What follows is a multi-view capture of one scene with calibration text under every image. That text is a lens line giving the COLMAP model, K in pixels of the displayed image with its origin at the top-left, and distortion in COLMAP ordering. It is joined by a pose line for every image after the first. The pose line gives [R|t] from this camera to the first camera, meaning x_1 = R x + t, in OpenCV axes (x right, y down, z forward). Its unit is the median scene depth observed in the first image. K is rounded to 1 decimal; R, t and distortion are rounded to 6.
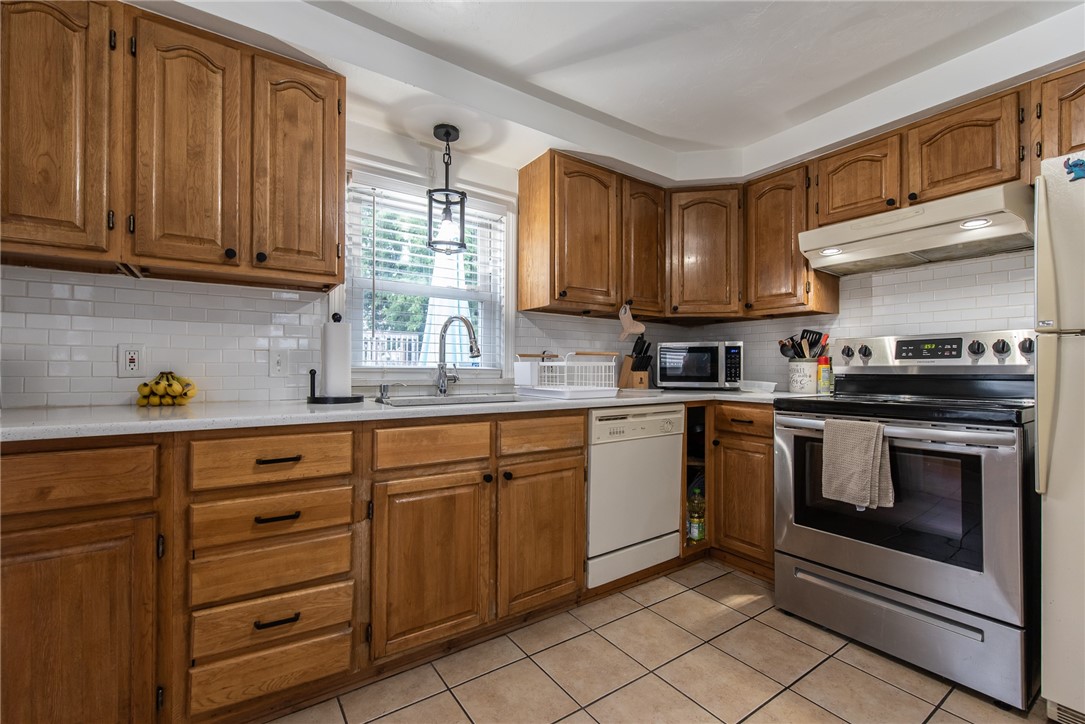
lens RADIAL K [[460.0, 0, 539.9], [0, 460.0, 365.1], [0, 0, 1]] dist [-0.001353, 0.000130]
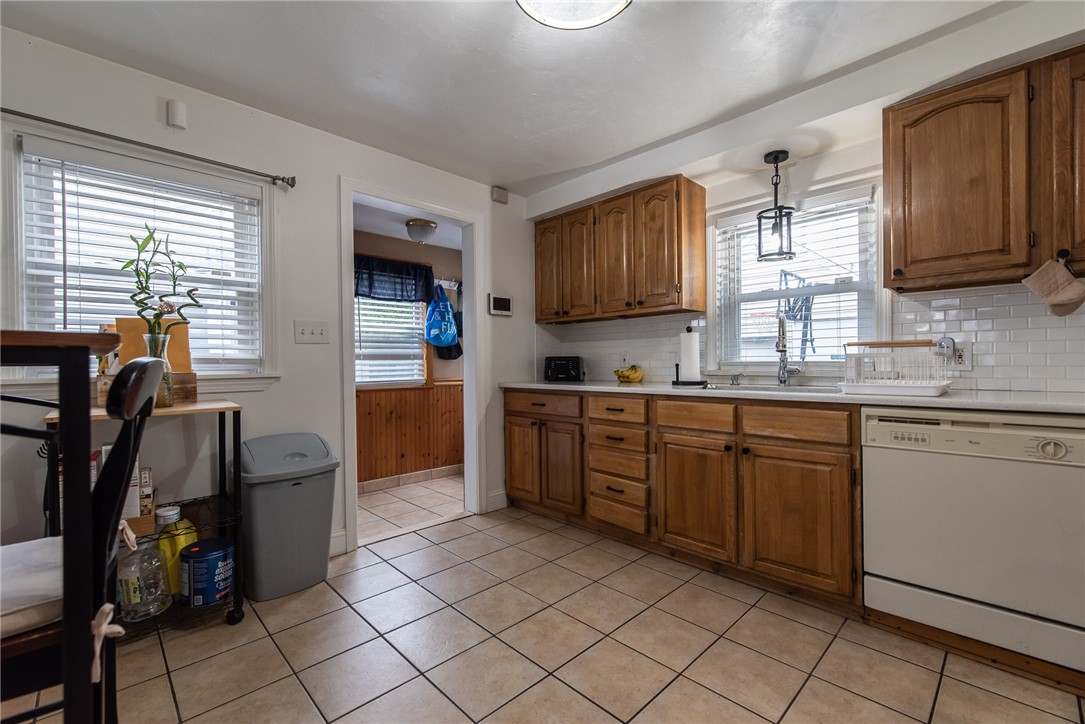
lens RADIAL K [[460.0, 0, 539.9], [0, 460.0, 365.1], [0, 0, 1]] dist [-0.001353, 0.000130]
pose [[0.164727, -0.002227, -0.986337, 1.035552], [0.018106, 0.999836, 0.000767, 0.004843], [0.986173, -0.017985, 0.164740, 0.272637]]
